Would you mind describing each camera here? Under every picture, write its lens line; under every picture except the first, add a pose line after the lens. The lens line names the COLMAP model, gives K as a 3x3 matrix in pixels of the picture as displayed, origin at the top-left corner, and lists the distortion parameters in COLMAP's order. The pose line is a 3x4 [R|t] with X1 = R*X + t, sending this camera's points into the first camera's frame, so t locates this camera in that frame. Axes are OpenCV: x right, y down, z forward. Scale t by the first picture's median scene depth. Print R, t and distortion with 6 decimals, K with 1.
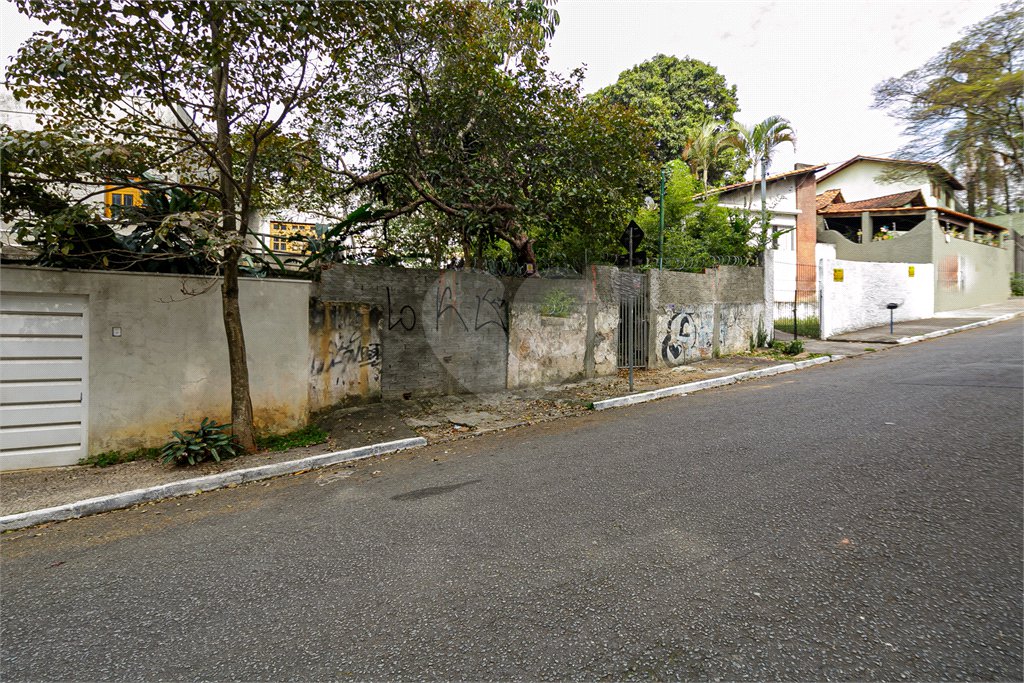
lens RADIAL K [[575.6, 0, 512.0], [0, 575.6, 341.5], [0, 0, 1]] dist [0.003263, -0.002373]
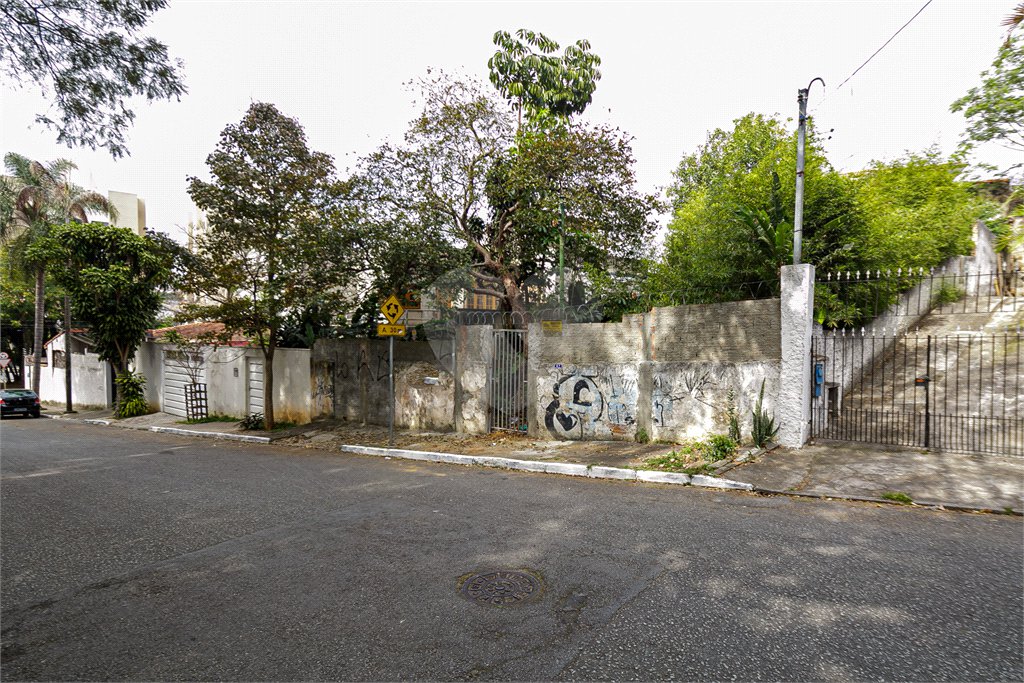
lens RADIAL K [[492.4, 0, 486.2], [0, 492.4, 367.9], [0, 0, 1]] dist [0.004339, 0.000215]
pose [[0.331697, 0.056054, -0.941719, 0.980332], [-0.023344, 0.998415, 0.051206, -0.100319], [0.943097, 0.004998, 0.332480, 0.720259]]
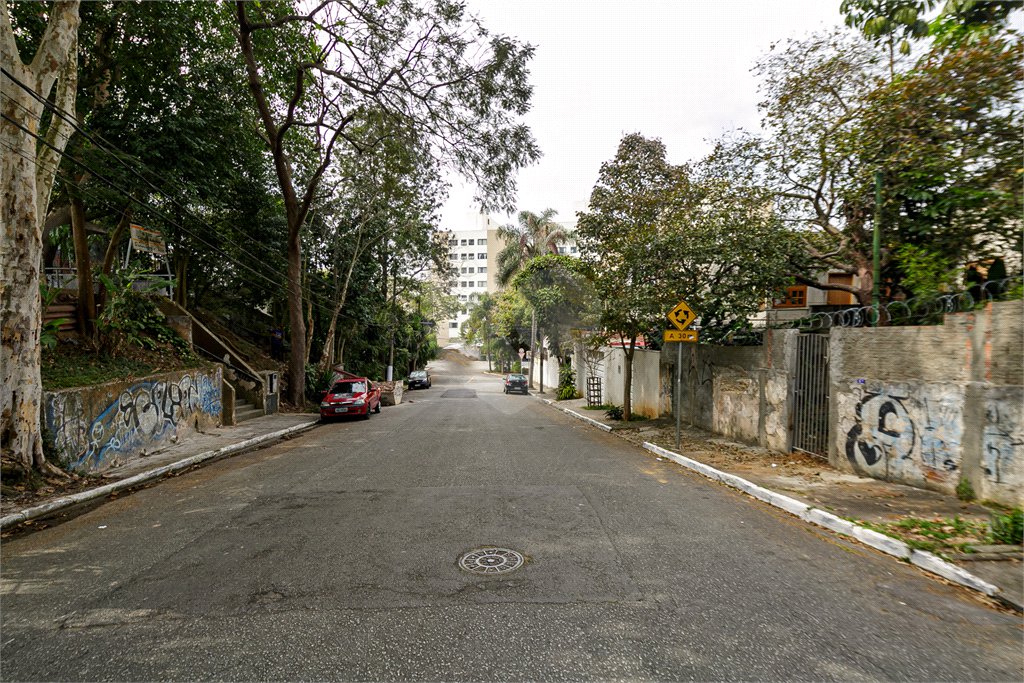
lens RADIAL K [[491.8, 0, 534.9], [0, 491.8, 366.8], [0, 0, 1]] dist [-0.000542, -0.000620]
pose [[-0.448241, 0.056477, -0.892127, 1.008859], [-0.016370, 0.997316, 0.071362, -0.120349], [0.893763, 0.046592, -0.446114, 0.990437]]
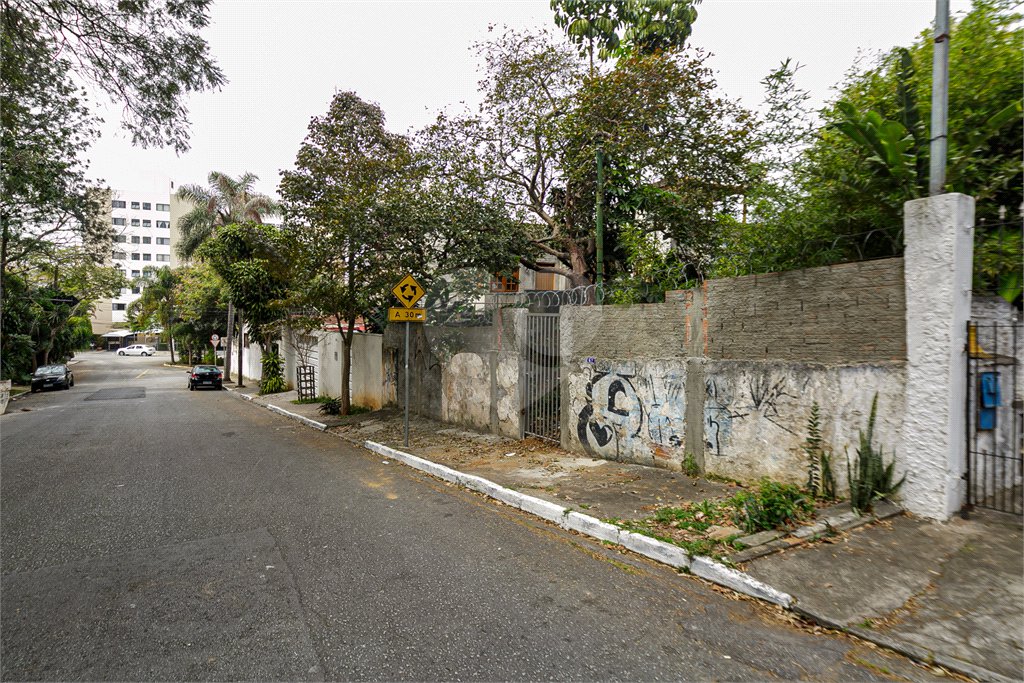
lens RADIAL K [[484.7, 0, 502.1], [0, 484.7, 339.1], [0, 0, 1]] dist [0.011356, -0.006712]
pose [[0.031900, 0.032035, -0.998978, 0.870505], [-0.025990, 0.999175, 0.031212, -0.107413], [0.999153, 0.024968, 0.032706, 0.953978]]
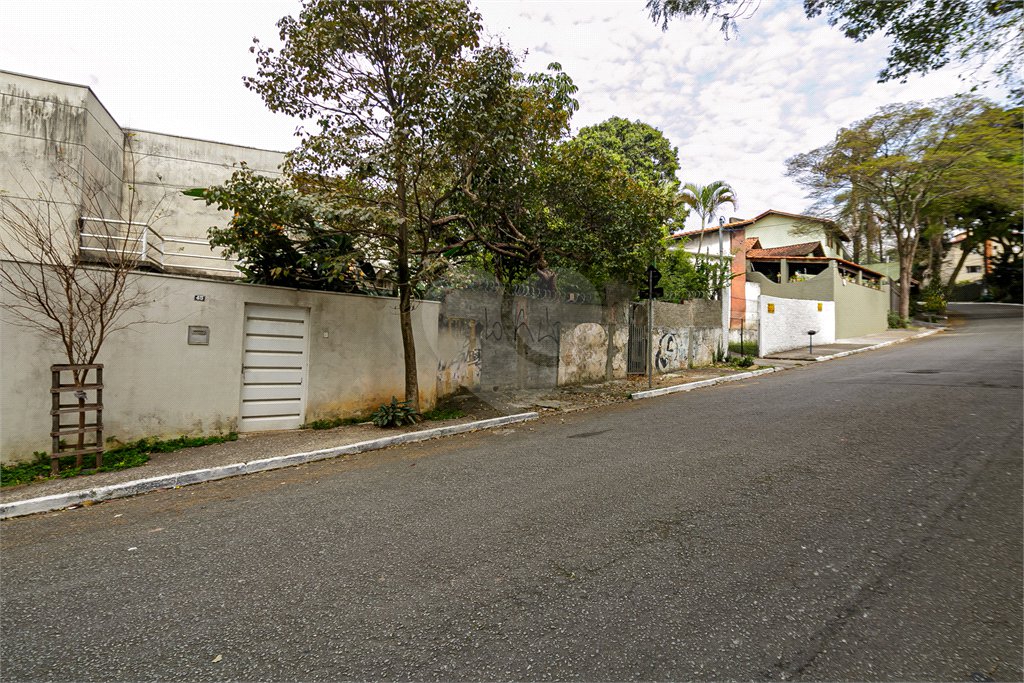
lens RADIAL K [[560.5, 0, 509.1], [0, 560.5, 341.8], [0, 0, 1]] dist [0.001758, 0.000181]
pose [[0.991374, 0.022305, 0.129153, -0.255295], [-0.017422, 0.999095, -0.038815, 0.027956], [-0.129902, 0.036230, 0.990865, -0.247253]]
